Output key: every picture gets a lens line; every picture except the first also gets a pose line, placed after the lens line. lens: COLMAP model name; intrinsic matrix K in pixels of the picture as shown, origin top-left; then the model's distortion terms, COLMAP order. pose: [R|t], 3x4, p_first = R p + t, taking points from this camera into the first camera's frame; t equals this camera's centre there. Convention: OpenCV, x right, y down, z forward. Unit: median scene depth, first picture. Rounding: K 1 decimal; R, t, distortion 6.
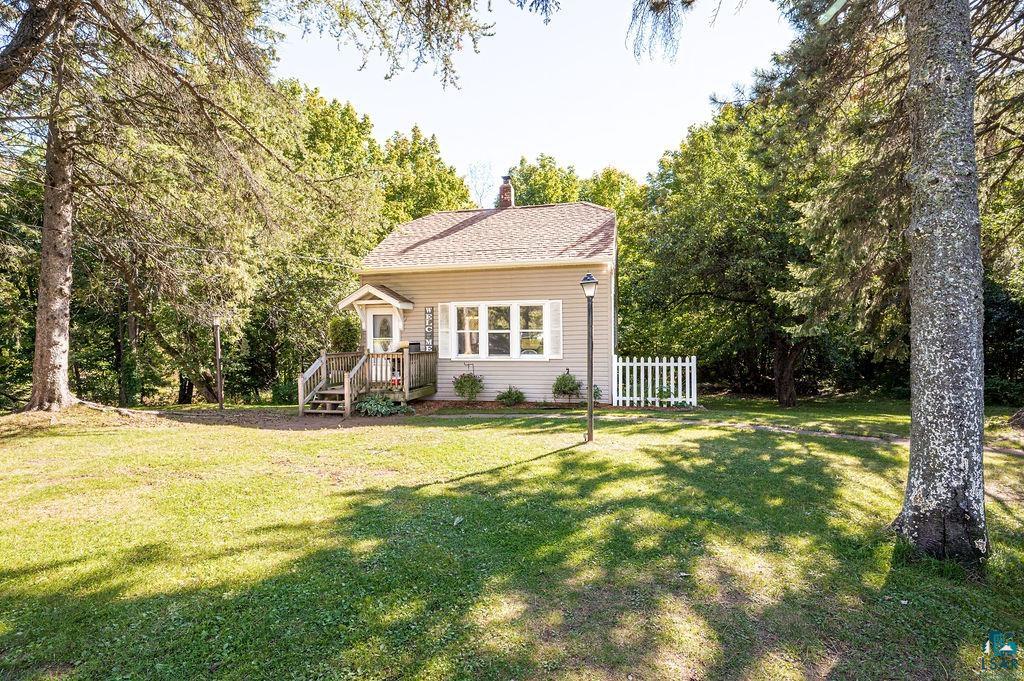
lens RADIAL K [[465.7, 0, 508.2], [0, 465.7, 332.4], [0, 0, 1]] dist [-0.005464, 0.000092]
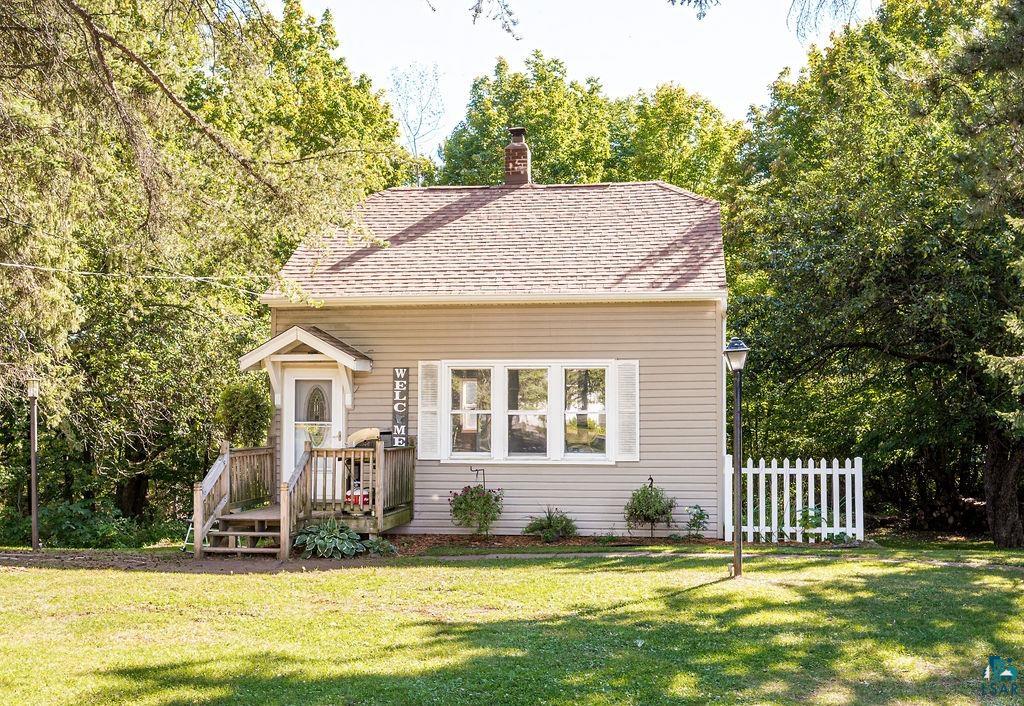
lens RADIAL K [[1036.9, 0, 514.2], [0, 1036.9, 359.9], [0, 0, 1]] dist [-0.012707, 0.000000]
pose [[0.995469, 0.015196, 0.093867, -0.155051], [-0.010912, 0.998882, -0.045990, -0.008056], [-0.094461, 0.044757, 0.994522, -0.266962]]
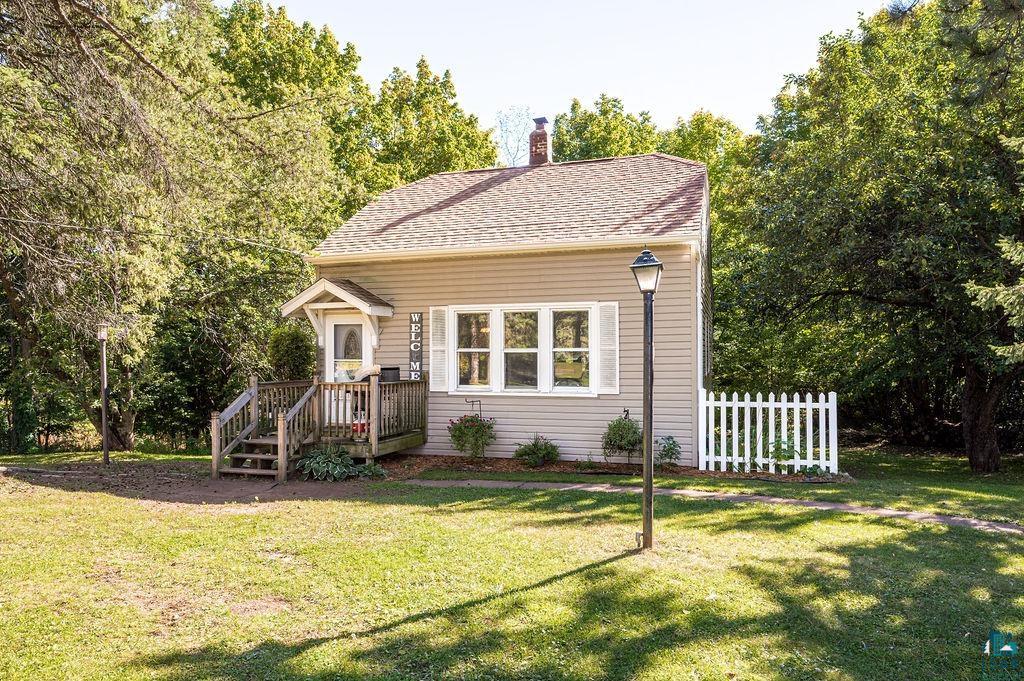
lens RADIAL K [[643.2, 0, 510.1], [0, 643.2, 341.8], [0, 0, 1]] dist [-0.007175, 0.003589]
pose [[0.996856, 0.004060, -0.079127, 0.036076], [-0.005177, 0.999890, -0.013909, -0.001742], [0.079062, 0.014275, 0.996767, 0.105670]]
